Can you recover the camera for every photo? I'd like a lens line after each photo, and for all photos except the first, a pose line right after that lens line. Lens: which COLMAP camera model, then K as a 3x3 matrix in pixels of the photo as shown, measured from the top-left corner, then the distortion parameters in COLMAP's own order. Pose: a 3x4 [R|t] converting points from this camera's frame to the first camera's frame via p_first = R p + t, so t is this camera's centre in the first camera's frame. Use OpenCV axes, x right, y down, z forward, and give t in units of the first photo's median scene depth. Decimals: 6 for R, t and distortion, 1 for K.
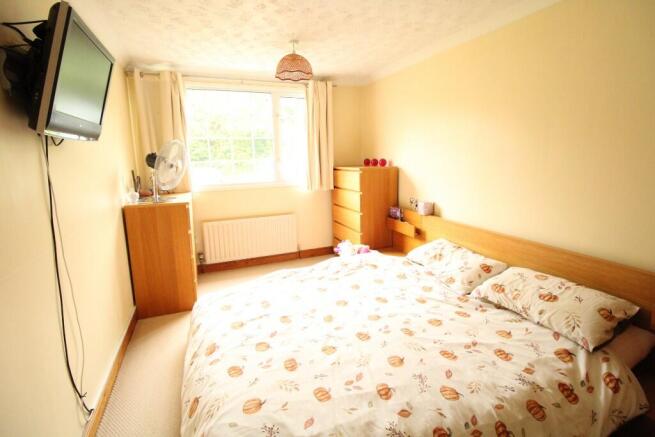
lens RADIAL K [[309.9, 0, 327.8], [0, 309.9, 206.6], [0, 0, 1]] dist [0.001751, 0.000039]
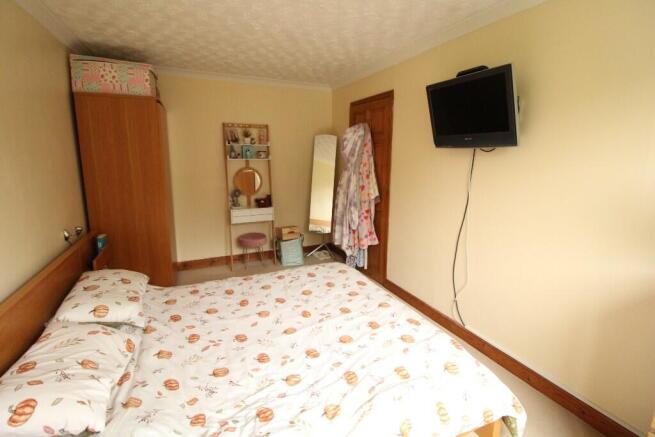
lens RADIAL K [[309.9, 0, 327.8], [0, 309.9, 206.6], [0, 0, 1]] dist [0.001751, 0.000039]
pose [[-0.999098, 0.025965, -0.033597, -0.053527], [0.012972, 0.940059, 0.340764, -0.411062], [0.040431, 0.340021, -0.939548, 2.186211]]
